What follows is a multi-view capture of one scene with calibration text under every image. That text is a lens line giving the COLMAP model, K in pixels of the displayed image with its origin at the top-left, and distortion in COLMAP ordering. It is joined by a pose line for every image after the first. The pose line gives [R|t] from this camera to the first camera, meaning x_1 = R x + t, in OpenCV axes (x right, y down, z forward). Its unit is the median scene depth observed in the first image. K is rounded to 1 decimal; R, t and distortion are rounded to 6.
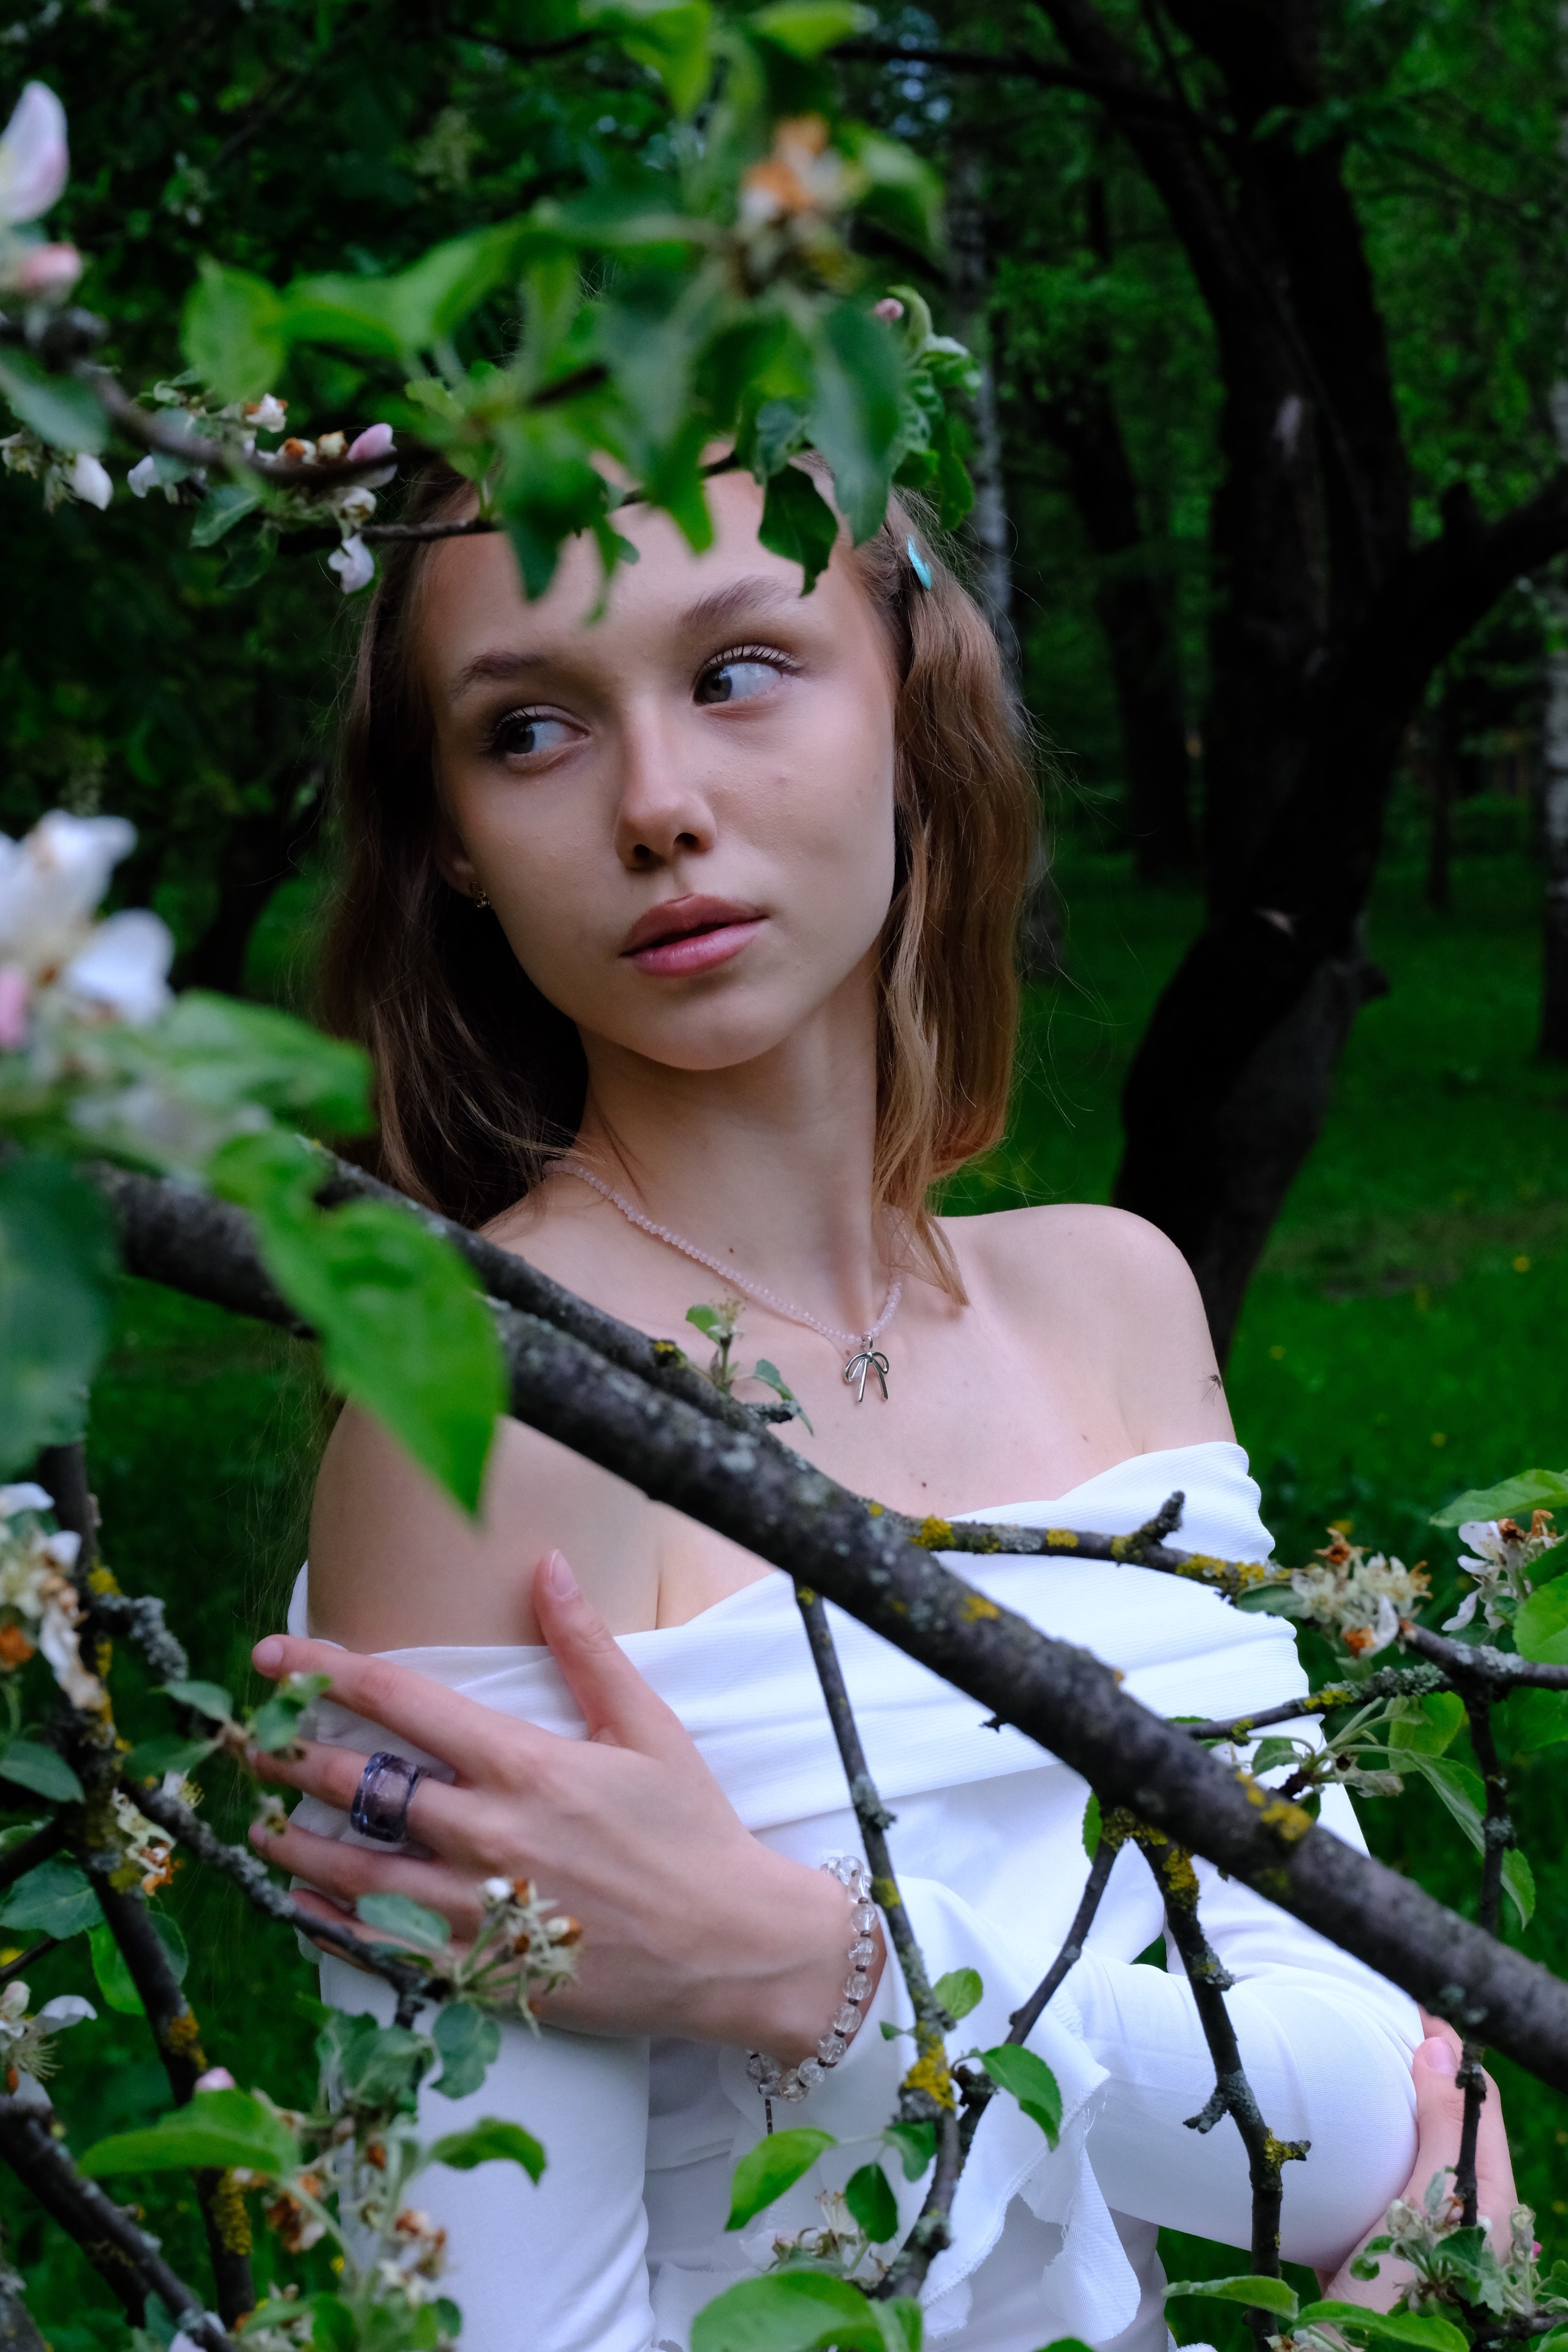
lens RADIAL K [[5028.6, 0, 708.7], [0, 5028.6, 1203.4], [0, 0, 1]] dist [-0.043477, 0.490332]
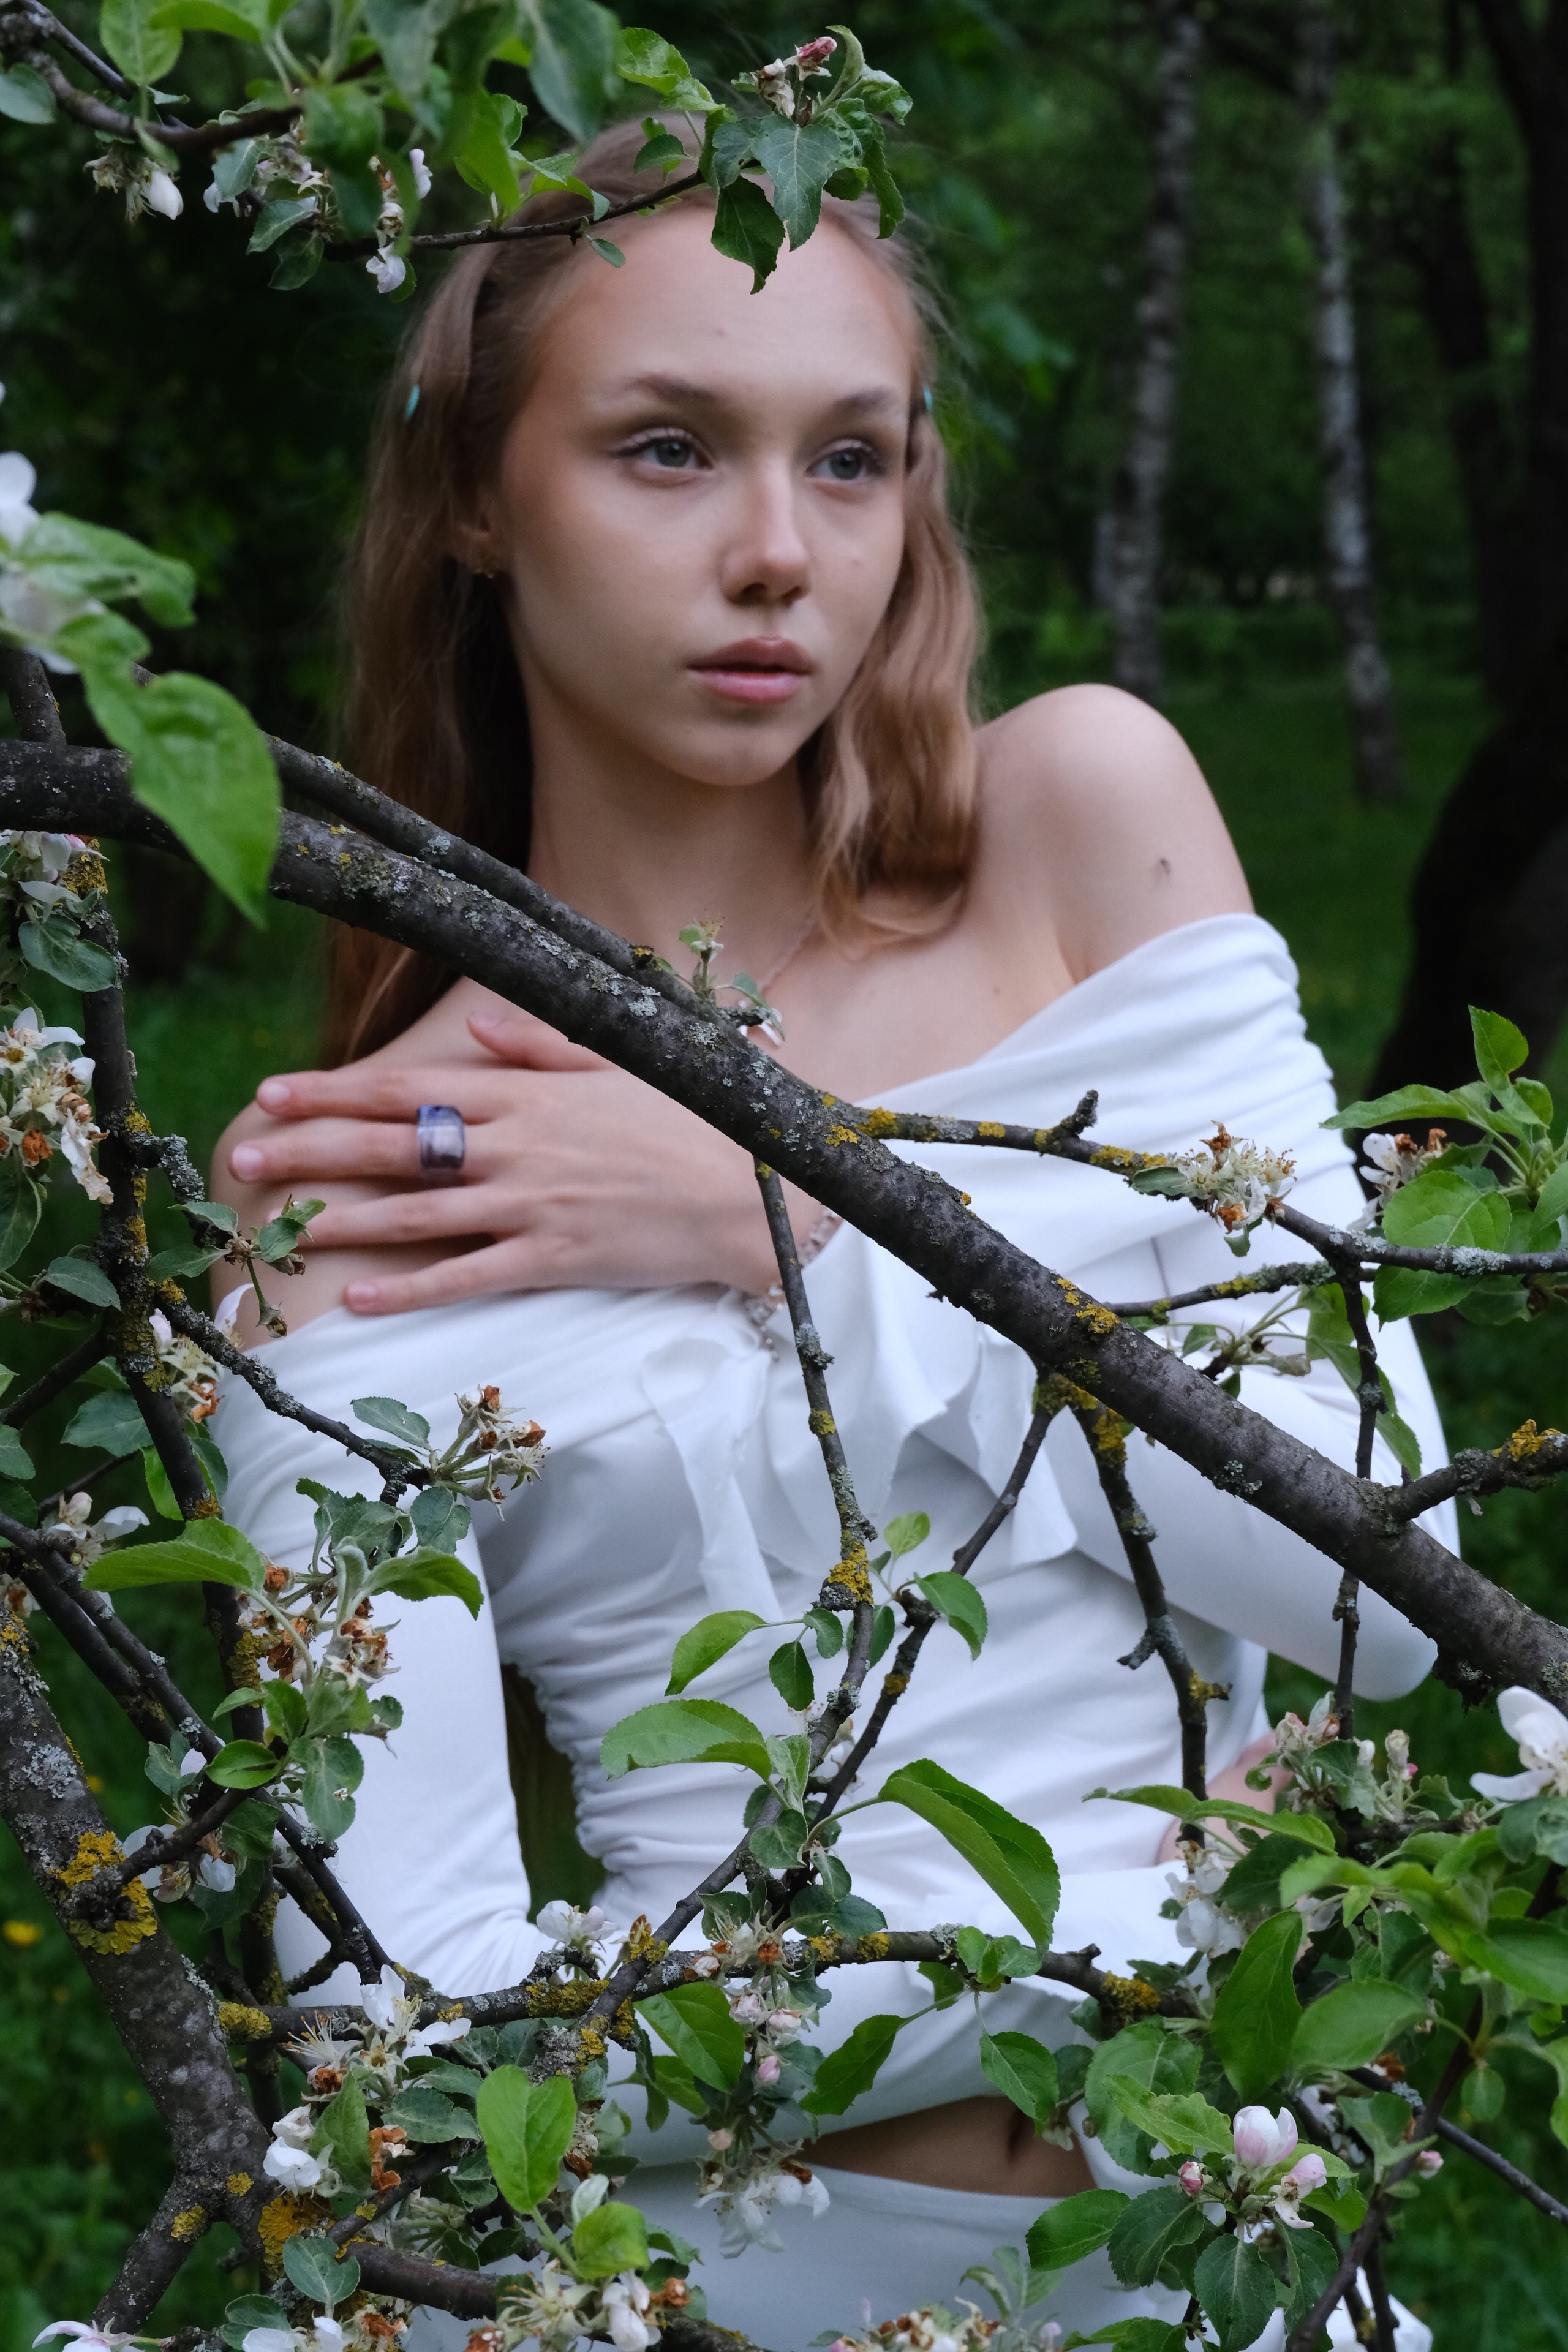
lens RADIAL K [[5019.0, 0, 790.4], [0, 5019.0, 1254.4], [0, 0, 1]] dist [0.041158, 0.325715]
pose [[0.998744, 0.020763, -0.045603, 0.085553], [-0.018745, 0.998845, 0.044243, 0.049810], [0.046469, -0.043332, 0.997979, -0.172691]]
